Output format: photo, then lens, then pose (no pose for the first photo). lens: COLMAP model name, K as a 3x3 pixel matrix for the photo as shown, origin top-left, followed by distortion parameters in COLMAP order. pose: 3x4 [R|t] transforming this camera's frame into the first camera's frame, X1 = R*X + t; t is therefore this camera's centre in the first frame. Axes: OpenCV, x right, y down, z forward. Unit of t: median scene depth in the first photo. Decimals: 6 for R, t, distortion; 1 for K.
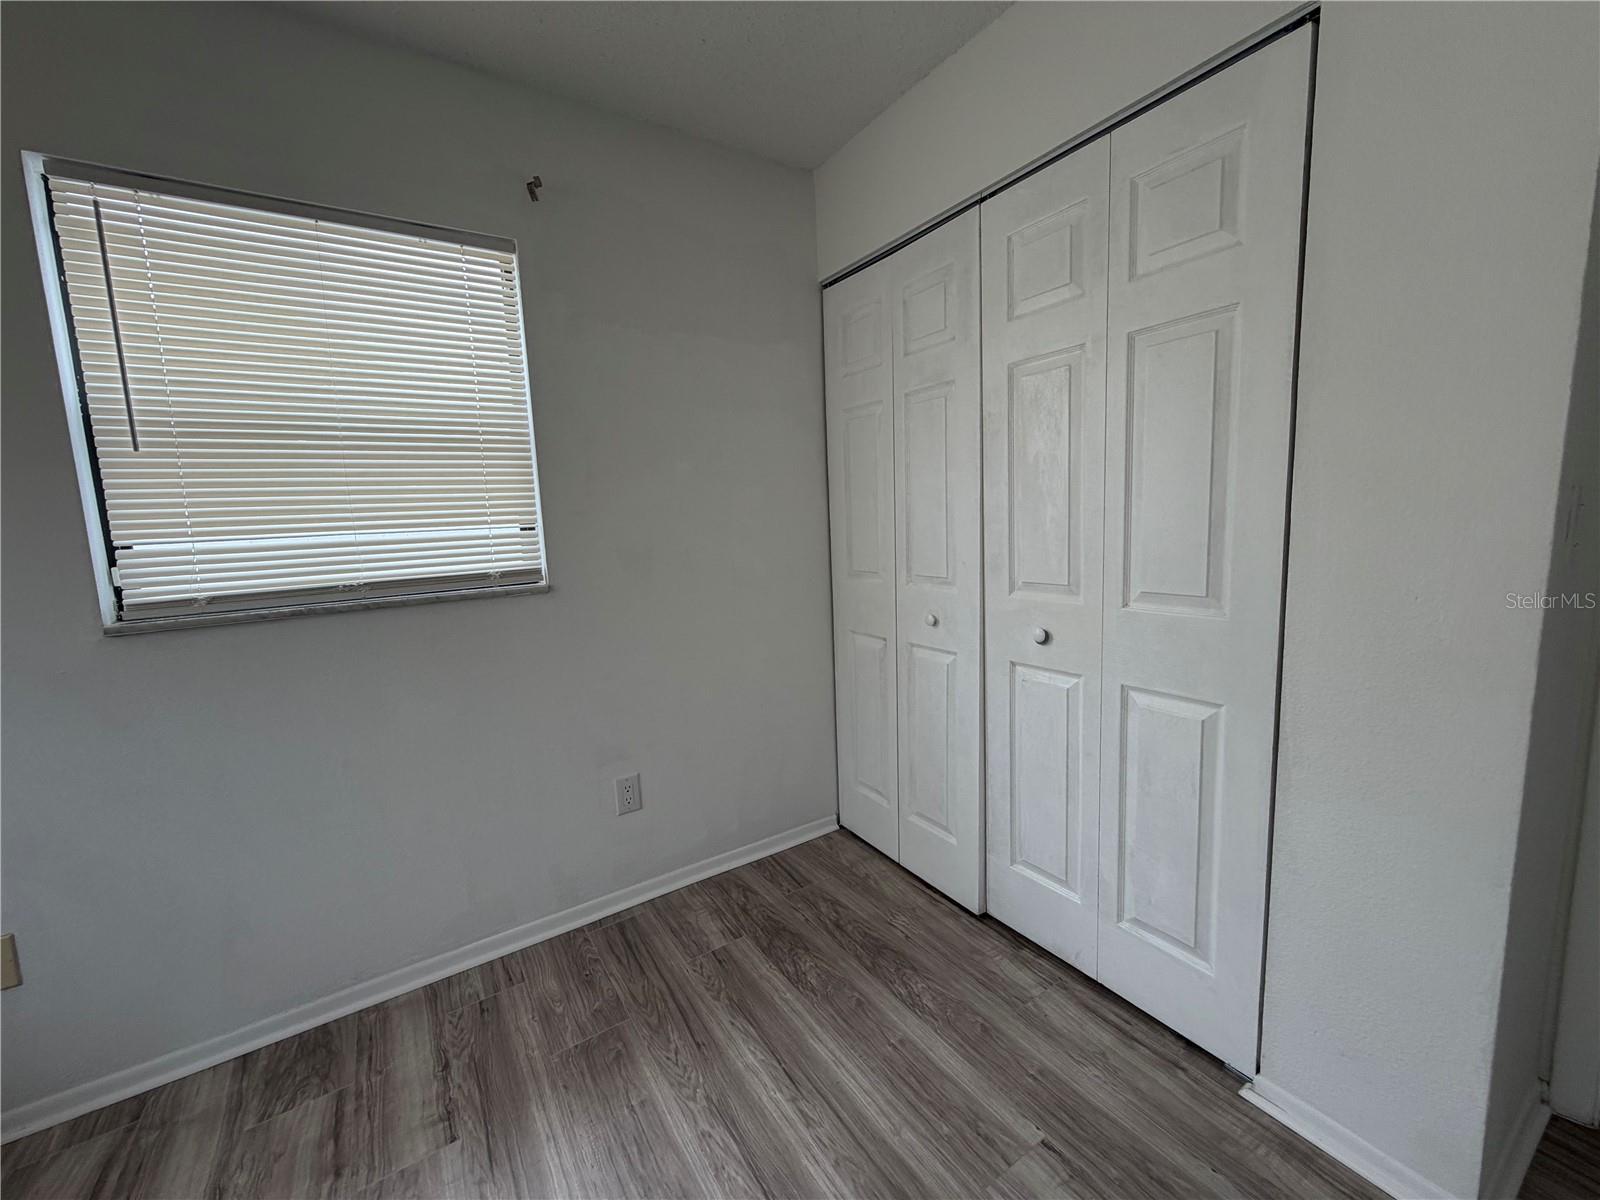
lens RADIAL K [[637.7, 0, 794.8], [0, 637.7, 598.9], [0, 0, 1]] dist [0.000452, 0.000034]
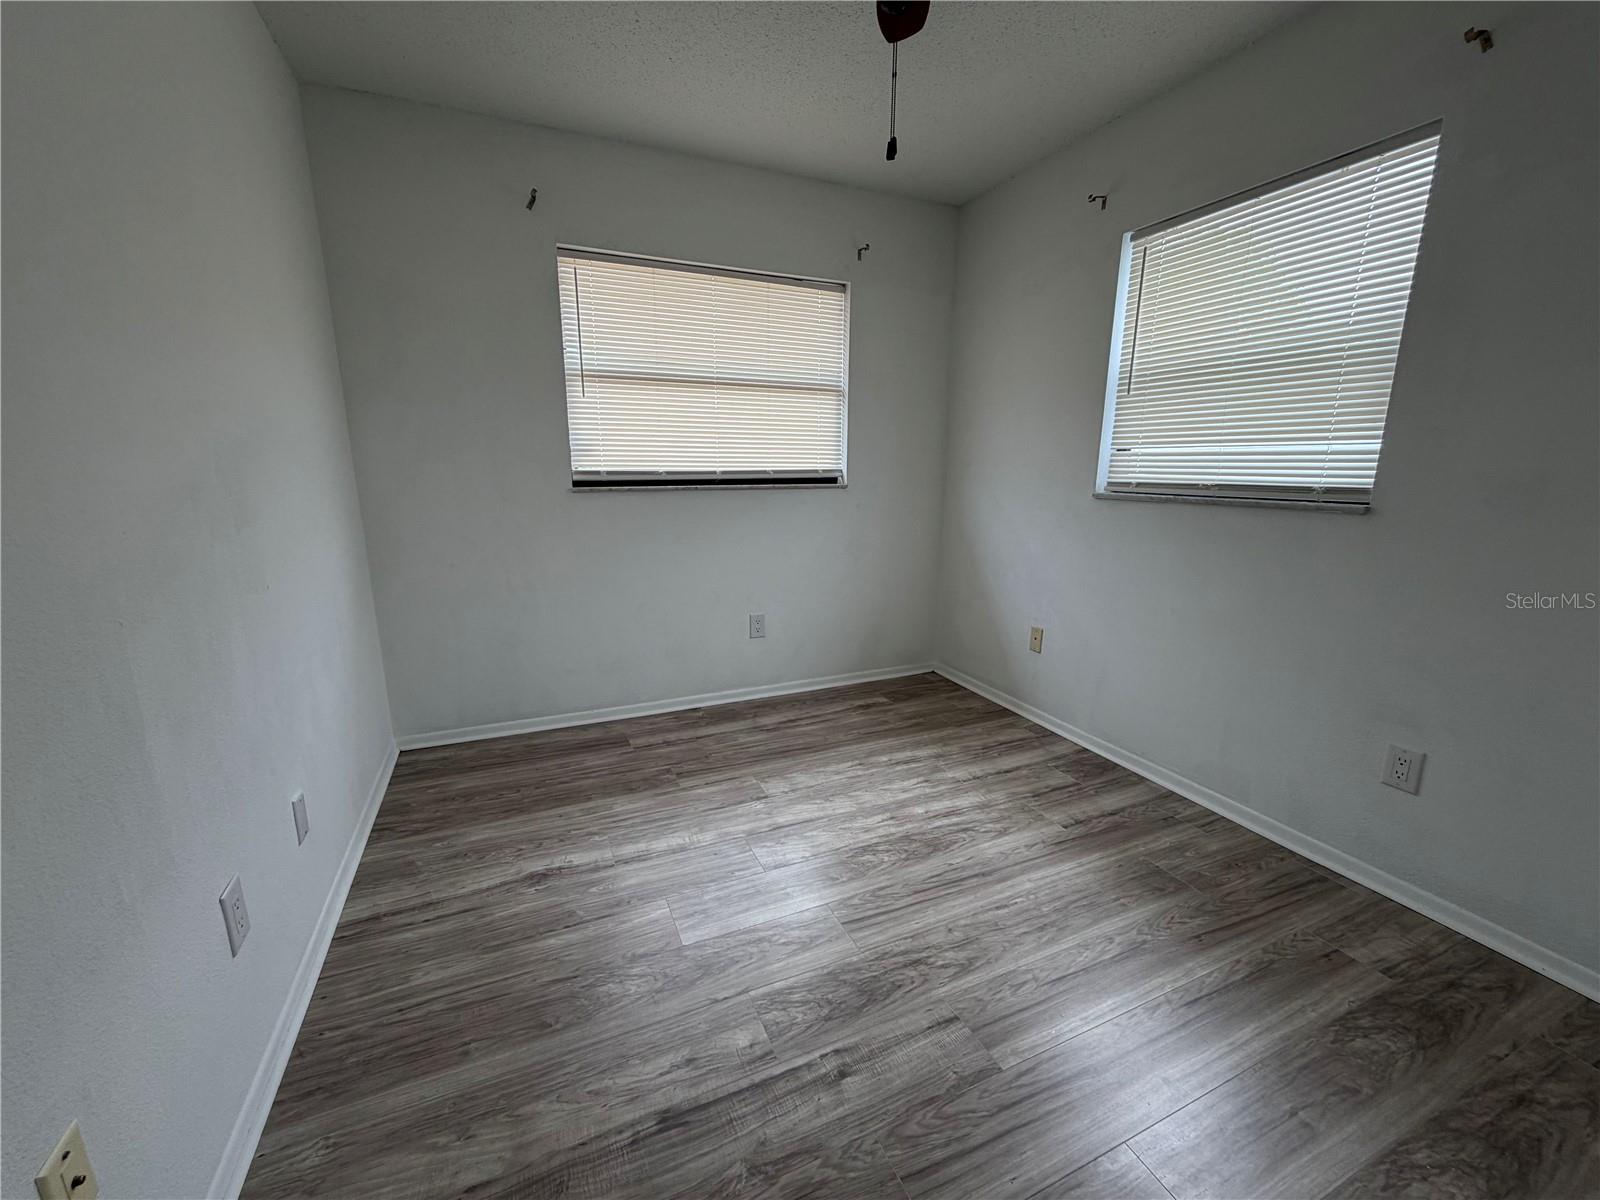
lens RADIAL K [[637.7, 0, 794.8], [0, 637.7, 598.9], [0, 0, 1]] dist [0.000452, 0.000034]
pose [[-0.161534, 0.253379, -0.953785, 0.841516], [-0.122450, 0.953863, 0.274138, -0.057619], [0.979241, 0.161073, -0.123055, 0.373100]]
